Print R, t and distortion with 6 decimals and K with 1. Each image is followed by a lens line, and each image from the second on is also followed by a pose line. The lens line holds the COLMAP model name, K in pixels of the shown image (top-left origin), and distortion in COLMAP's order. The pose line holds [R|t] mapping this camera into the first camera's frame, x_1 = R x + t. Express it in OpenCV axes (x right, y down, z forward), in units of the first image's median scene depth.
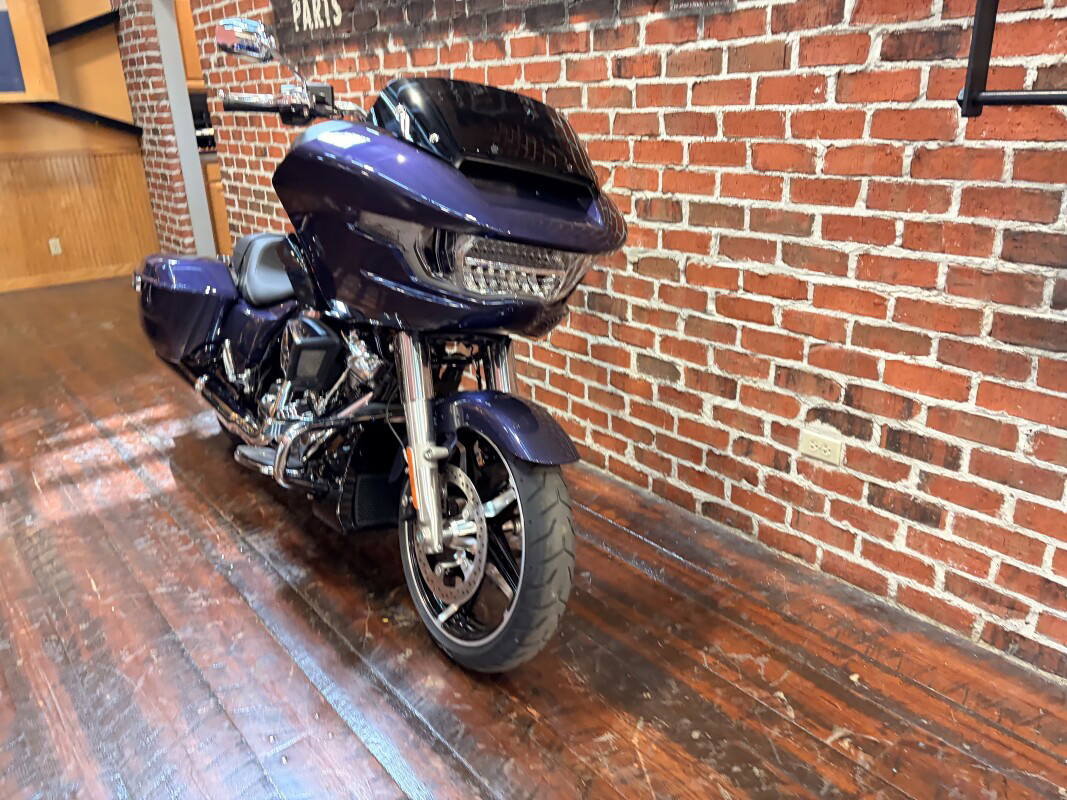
lens RADIAL K [[803.9, 0, 521.0], [0, 803.9, 410.3], [0, 0, 1]] dist [0.035751, -0.035585]
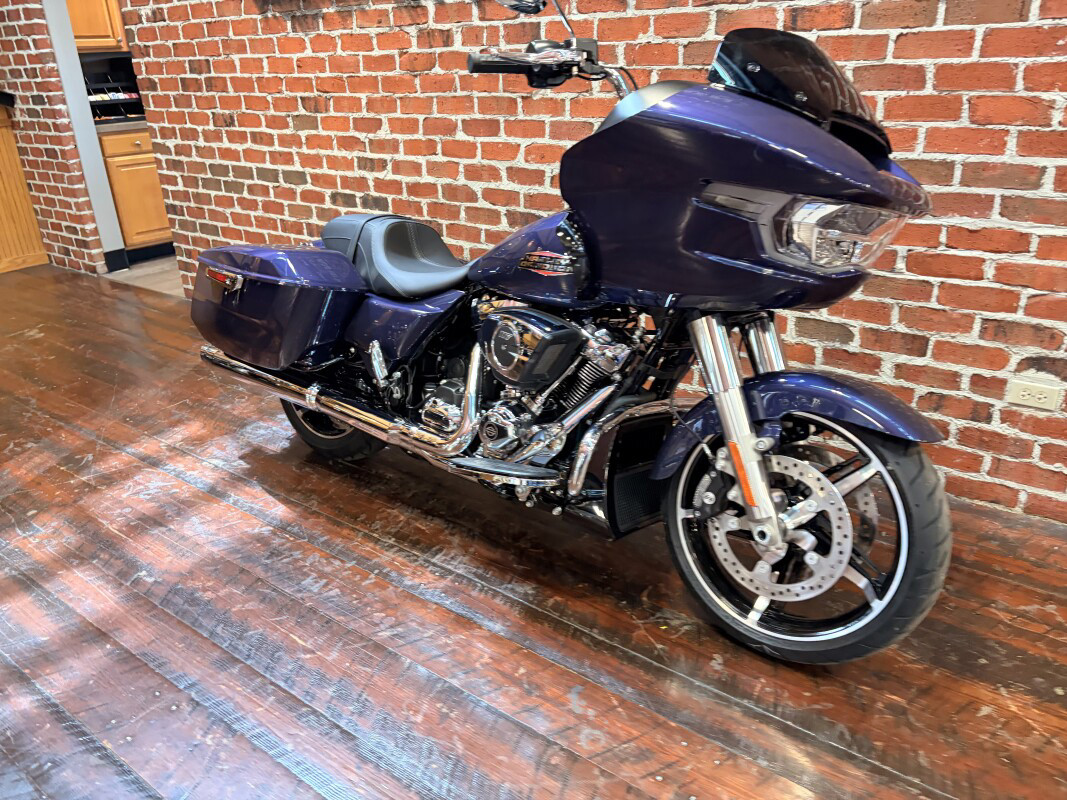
lens RADIAL K [[803.9, 0, 524.5], [0, 803.9, 413.5], [0, 0, 1]] dist [0.035751, -0.035585]
pose [[0.970737, -0.104616, 0.216159, -0.481013], [0.094231, 0.993869, 0.057832, -0.051579], [-0.220884, -0.035770, 0.974644, 0.133521]]
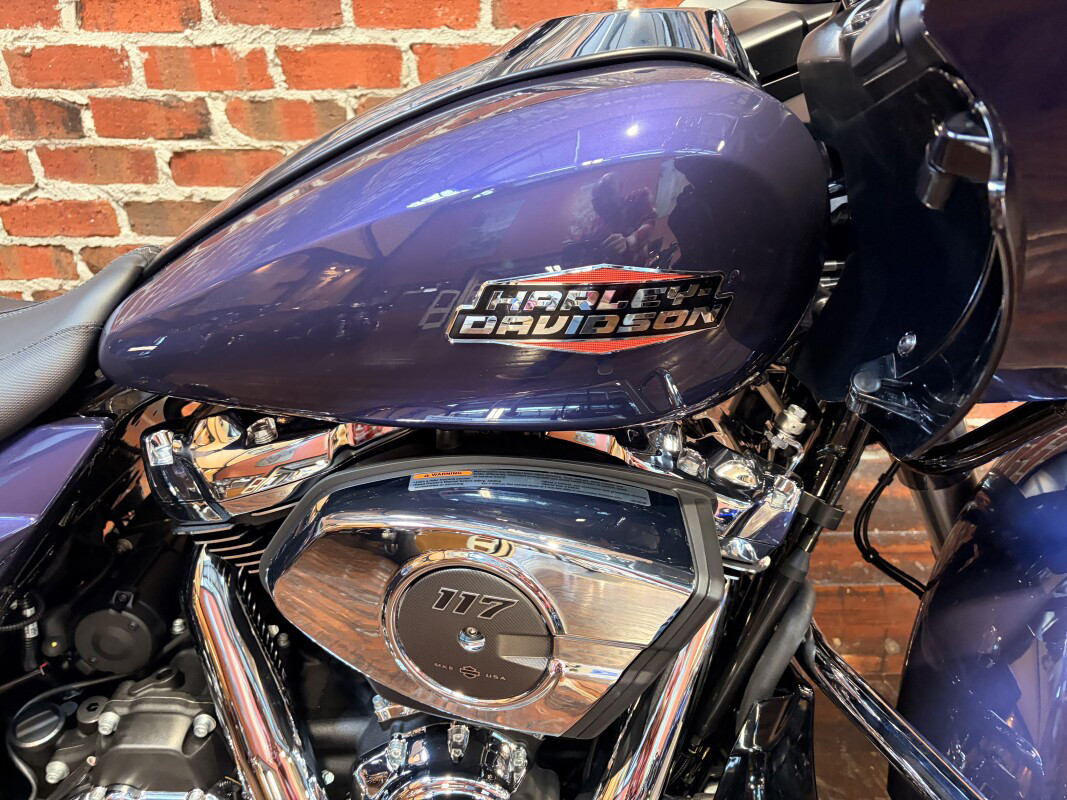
lens RADIAL K [[803.9, 0, 524.9], [0, 803.9, 393.8], [0, 0, 1]] dist [0.035751, -0.035585]
pose [[0.588103, -0.410683, 0.696760, -0.417477], [0.264901, 0.911778, 0.313828, -0.212478], [-0.764174, 0.000009, 0.645010, 0.867110]]
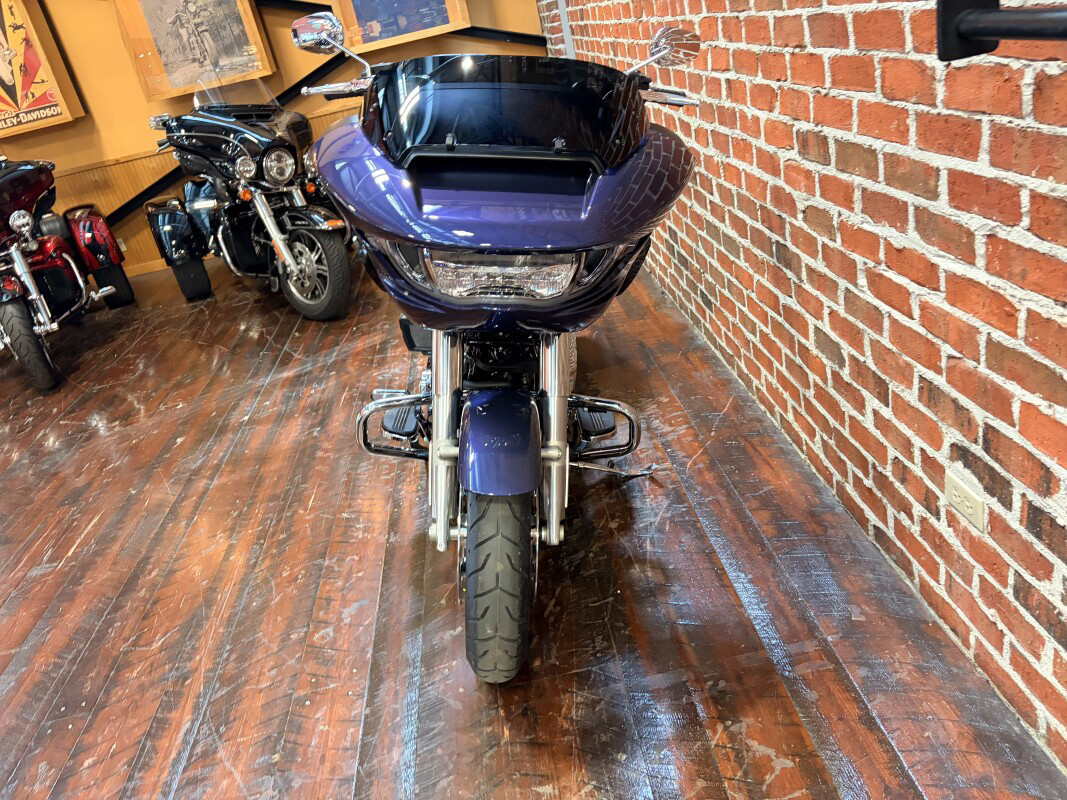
lens RADIAL K [[803.9, 0, 531.4], [0, 803.9, 395.9], [0, 0, 1]] dist [0.035751, -0.035585]
pose [[0.821105, 0.101976, -0.561594, 0.442945], [-0.017588, 0.987964, 0.153681, -0.142043], [0.570506, -0.116311, 0.813016, 0.227565]]
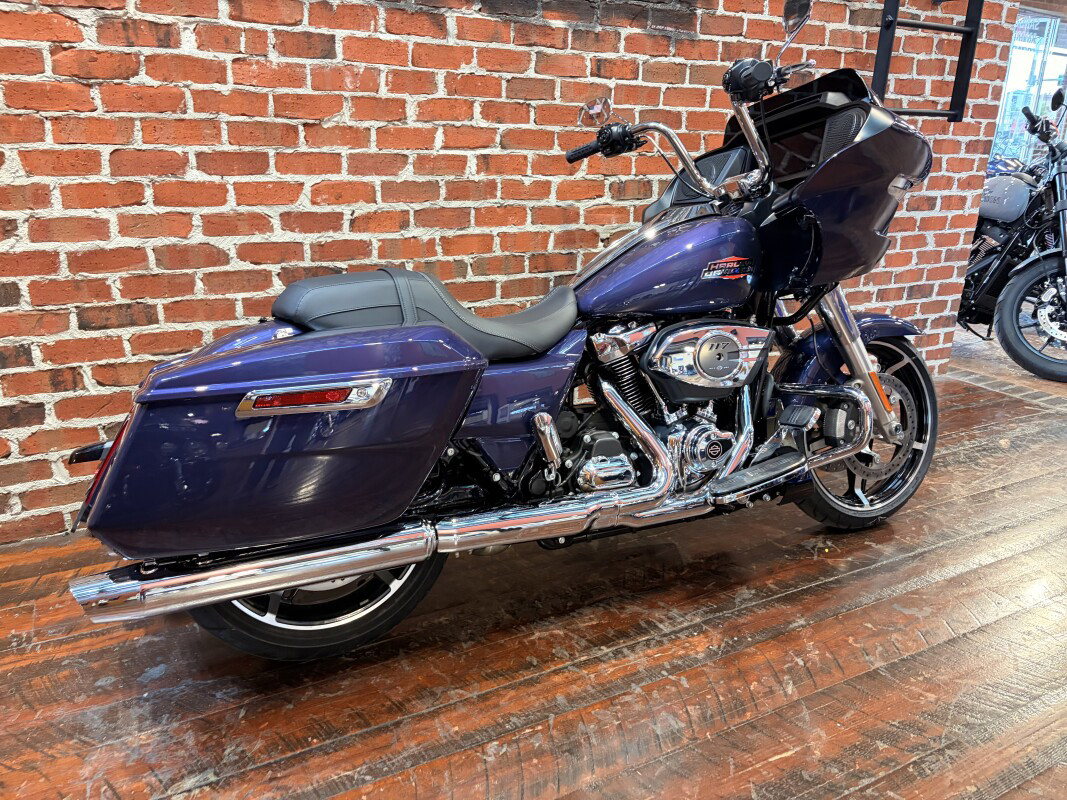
lens RADIAL K [[803.9, 0, 539.3], [0, 803.9, 399.6], [0, 0, 1]] dist [0.035751, -0.035585]
pose [[0.177221, -0.284969, 0.942011, -1.188289], [0.322654, 0.921085, 0.217938, -0.293392], [-0.929778, 0.265321, 0.255182, 0.993858]]
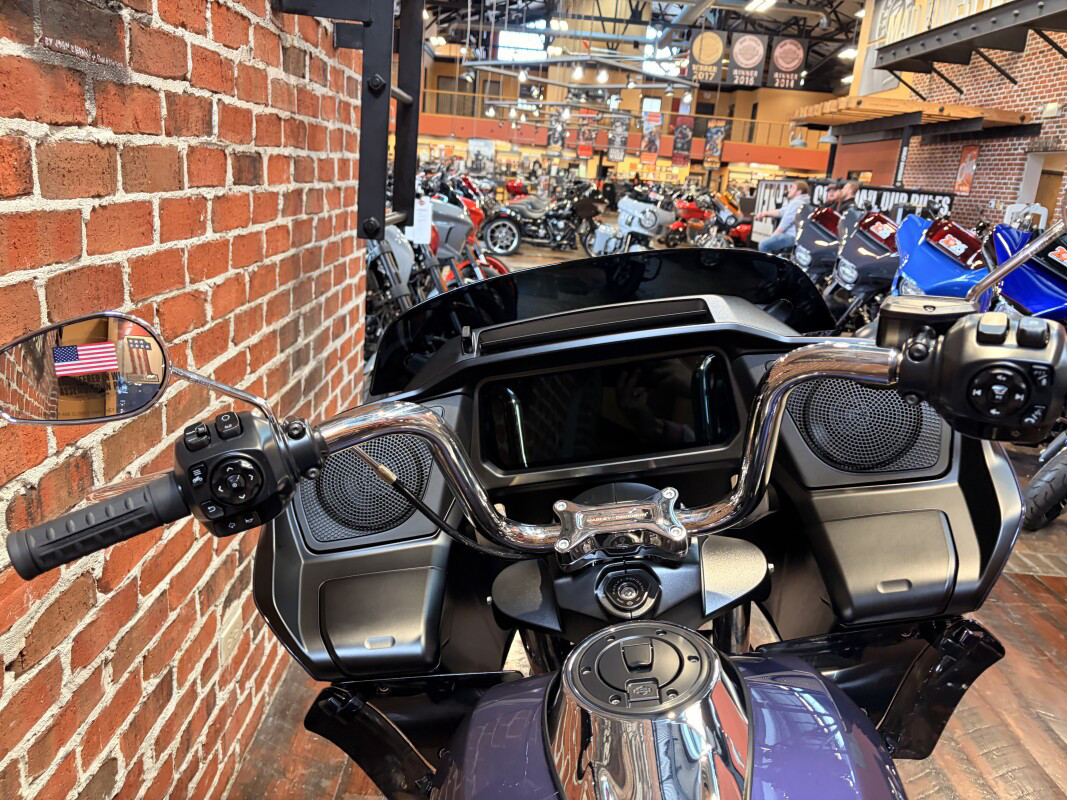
lens RADIAL K [[803.9, 0, 534.1], [0, 803.9, 397.4], [0, 0, 1]] dist [0.035751, -0.035585]
pose [[-0.783841, -0.204804, 0.586215, -0.289136], [0.160841, 0.844863, 0.510231, -0.513460], [-0.599769, 0.494228, -0.629298, 1.199606]]
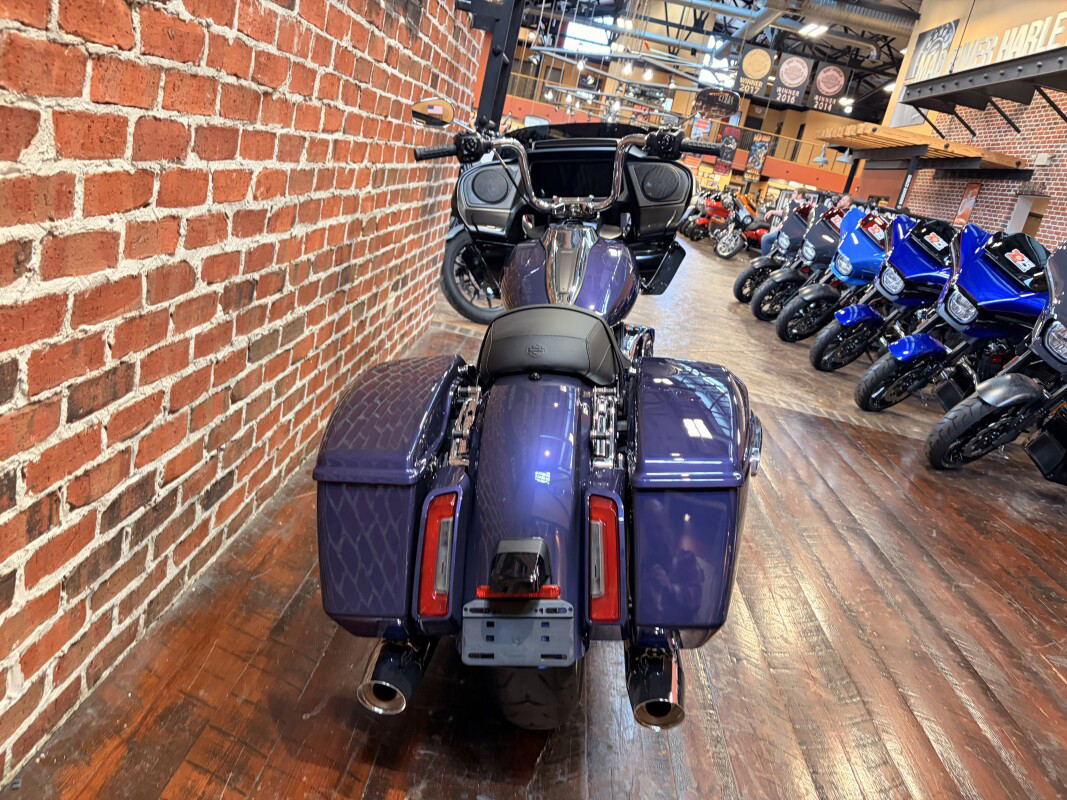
lens RADIAL K [[803.9, 0, 533.2], [0, 803.9, 401.4], [0, 0, 1]] dist [0.035751, -0.035585]
pose [[-0.733533, -0.323087, 0.597950, -0.897285], [0.049077, 0.852310, 0.520729, -0.634755], [-0.677880, 0.411318, -0.609341, 1.877289]]
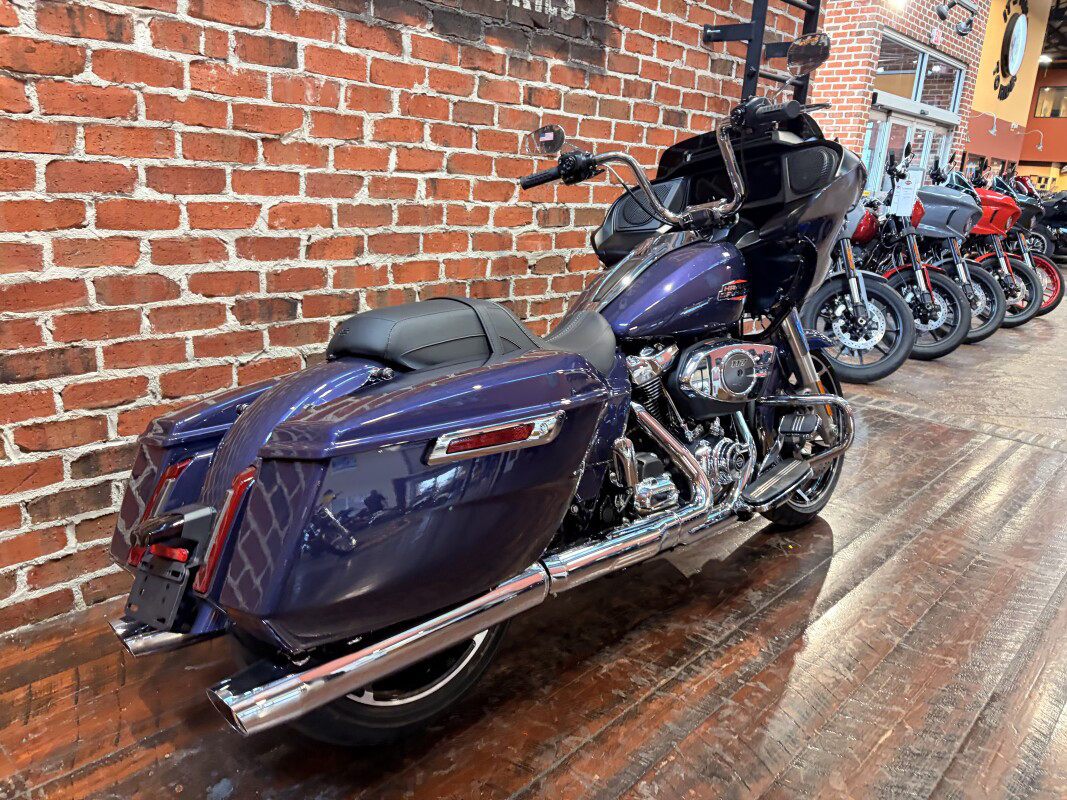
lens RADIAL K [[803.9, 0, 536.6], [0, 803.9, 399.7], [0, 0, 1]] dist [0.035751, -0.035585]
pose [[-0.161498, -0.252376, 0.954057, -1.168595], [0.302505, 0.907550, 0.291280, -0.396785], [-0.939366, 0.335648, -0.070223, 1.323605]]
